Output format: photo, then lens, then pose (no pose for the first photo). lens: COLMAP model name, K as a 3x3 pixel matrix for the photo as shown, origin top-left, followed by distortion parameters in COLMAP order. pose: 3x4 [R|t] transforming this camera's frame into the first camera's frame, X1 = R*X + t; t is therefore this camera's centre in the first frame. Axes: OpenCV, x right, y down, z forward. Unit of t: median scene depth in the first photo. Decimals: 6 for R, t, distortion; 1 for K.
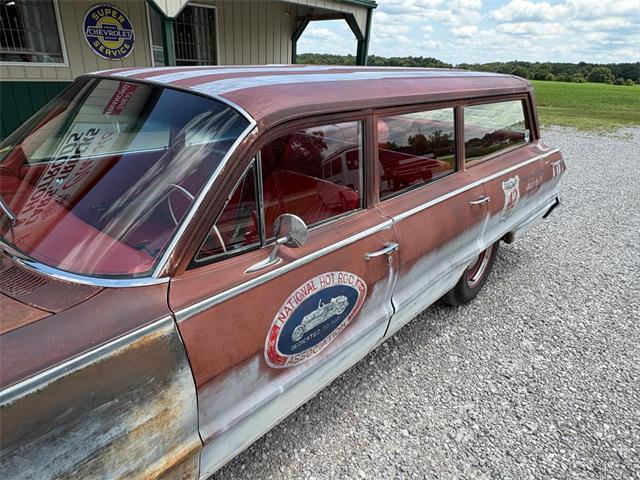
lens RADIAL K [[414.8, 0, 314.3], [0, 414.8, 240.8], [0, 0, 1]] dist [-0.002750, 0.003136]
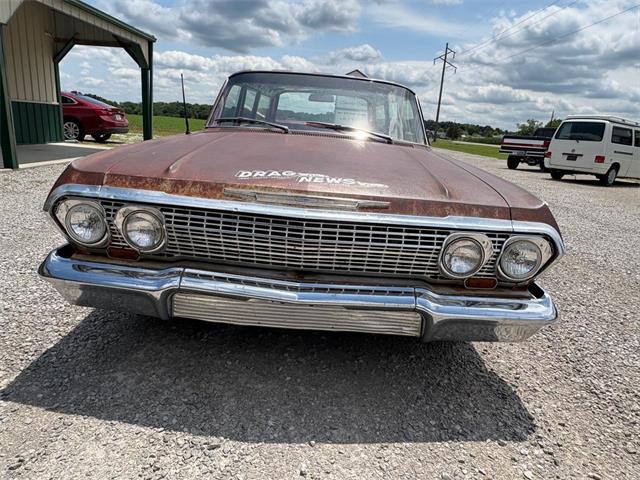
lens RADIAL K [[414.8, 0, 316.7], [0, 414.8, 241.3], [0, 0, 1]] dist [-0.002750, 0.003136]
pose [[0.741073, -0.169106, 0.649780, -0.417217], [0.222681, 0.974891, -0.000251, 0.080266], [-0.633423, 0.144880, 0.760122, -0.073127]]
